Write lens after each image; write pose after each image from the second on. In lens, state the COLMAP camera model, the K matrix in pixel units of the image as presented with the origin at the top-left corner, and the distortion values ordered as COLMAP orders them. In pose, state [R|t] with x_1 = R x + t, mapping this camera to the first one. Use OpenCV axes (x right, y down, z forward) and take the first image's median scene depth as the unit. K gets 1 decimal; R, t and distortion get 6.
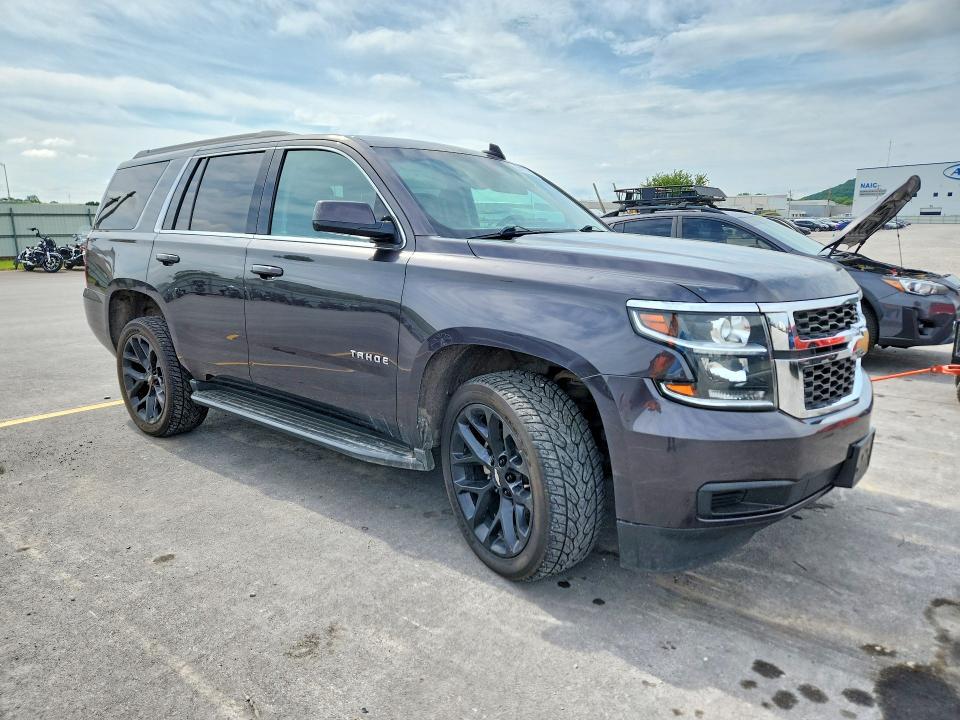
lens RADIAL K [[689.3, 0, 480.8], [0, 689.3, 362.0], [0, 0, 1]] dist [-0.012325, -0.003611]
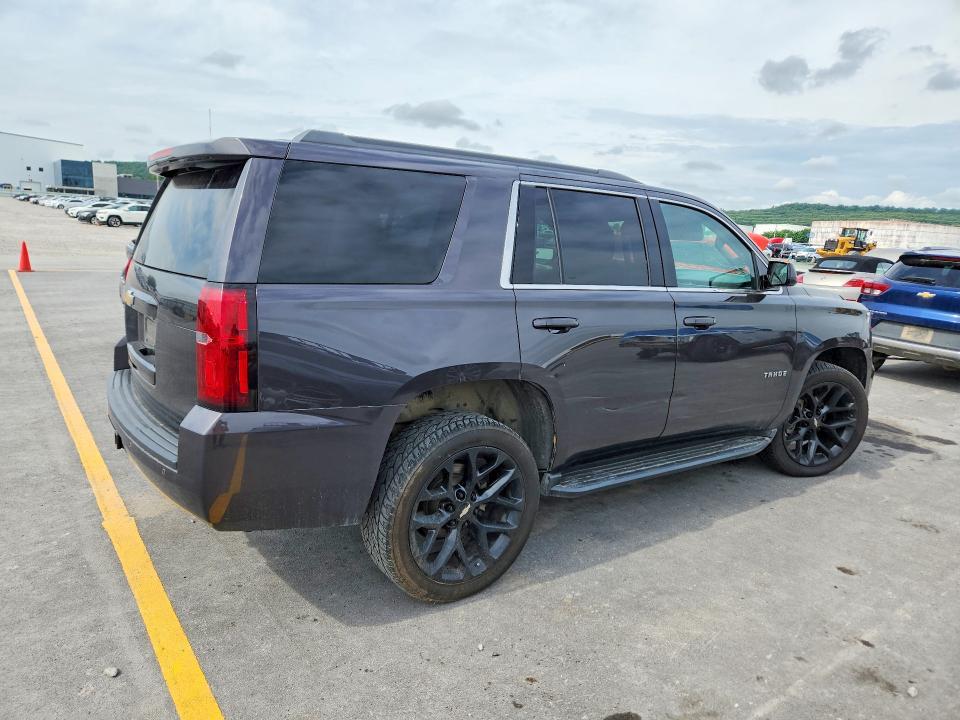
lens RADIAL K [[689.3, 0, 473.5], [0, 689.3, 357.1], [0, 0, 1]] dist [-0.012325, -0.003611]
pose [[0.246748, -0.174332, 0.953270, -1.349409], [0.130247, 0.980727, 0.145640, -0.266713], [-0.960287, 0.088224, 0.264699, 1.016989]]
